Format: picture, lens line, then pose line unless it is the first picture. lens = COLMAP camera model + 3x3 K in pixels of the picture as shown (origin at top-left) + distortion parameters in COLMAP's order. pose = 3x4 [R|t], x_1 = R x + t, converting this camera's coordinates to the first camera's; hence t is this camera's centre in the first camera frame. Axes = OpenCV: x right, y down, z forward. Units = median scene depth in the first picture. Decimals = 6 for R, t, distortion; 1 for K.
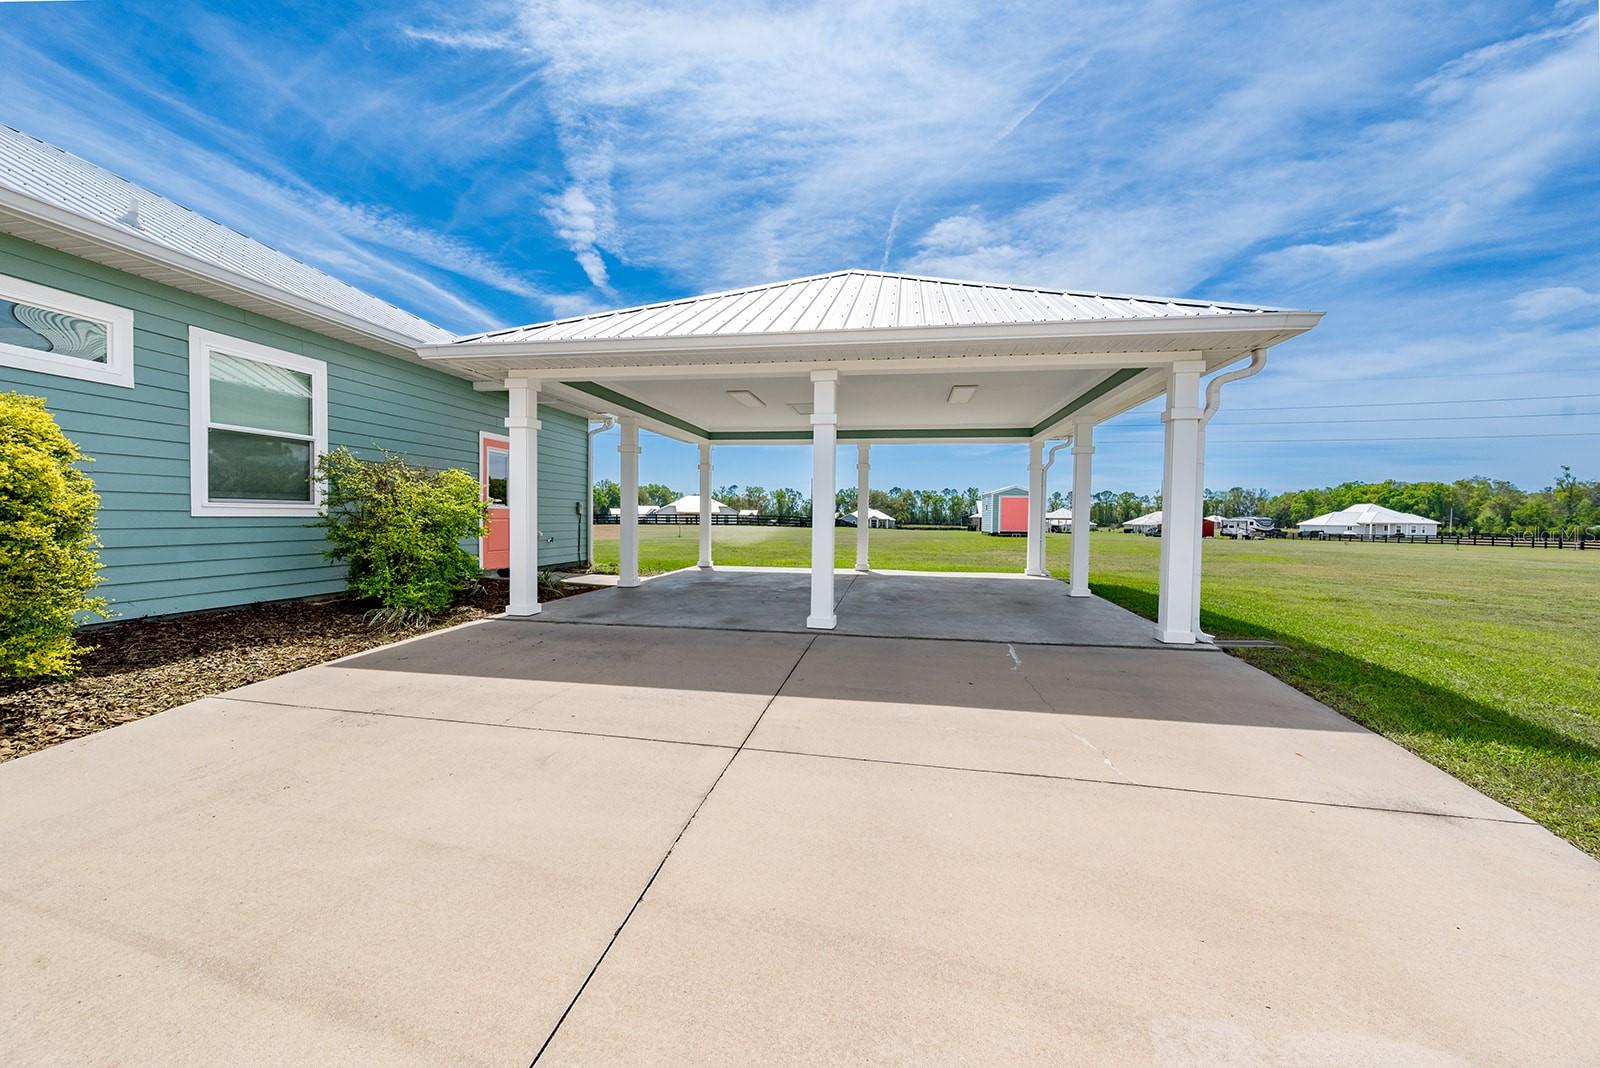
lens RADIAL K [[632.7, 0, 800.0], [0, 632.7, 534.0], [0, 0, 1]] dist [-0.000311, 0.000111]
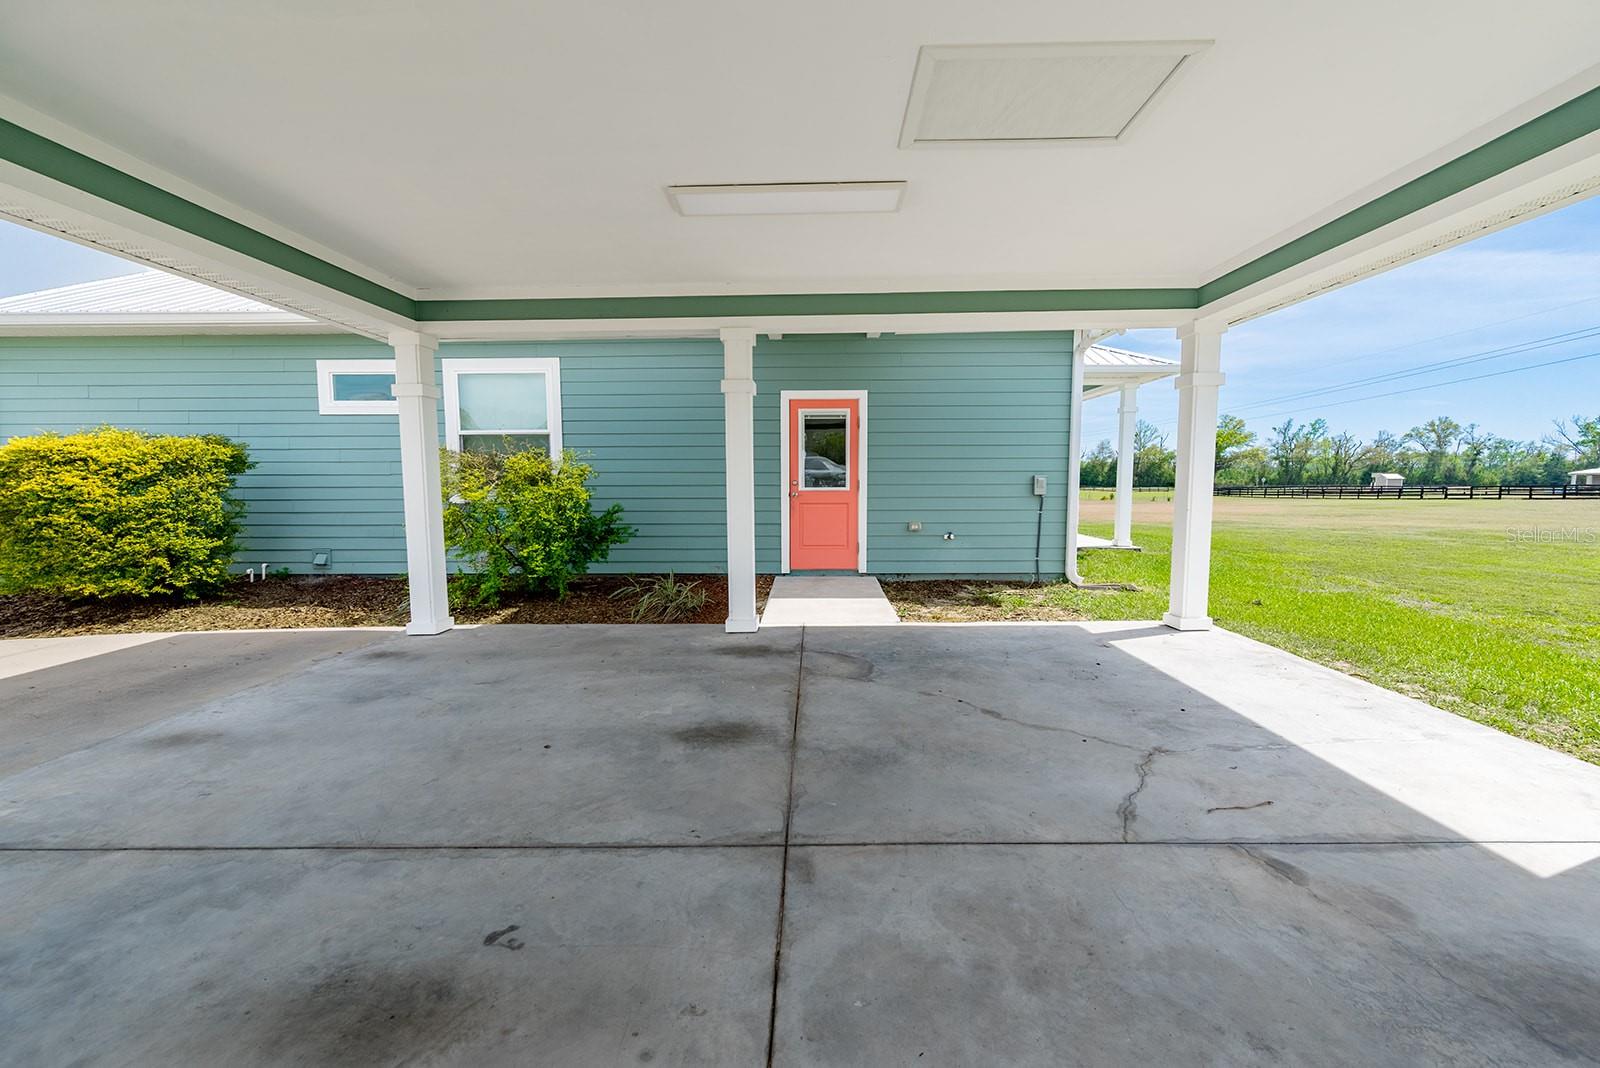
lens RADIAL K [[632.7, 0, 800.0], [0, 632.7, 534.0], [0, 0, 1]] dist [-0.000311, 0.000111]
pose [[0.145714, 0.076844, -0.986338, 0.275047], [-0.020158, 0.997003, 0.074697, -0.045888], [0.989121, 0.008998, 0.146827, 0.899560]]
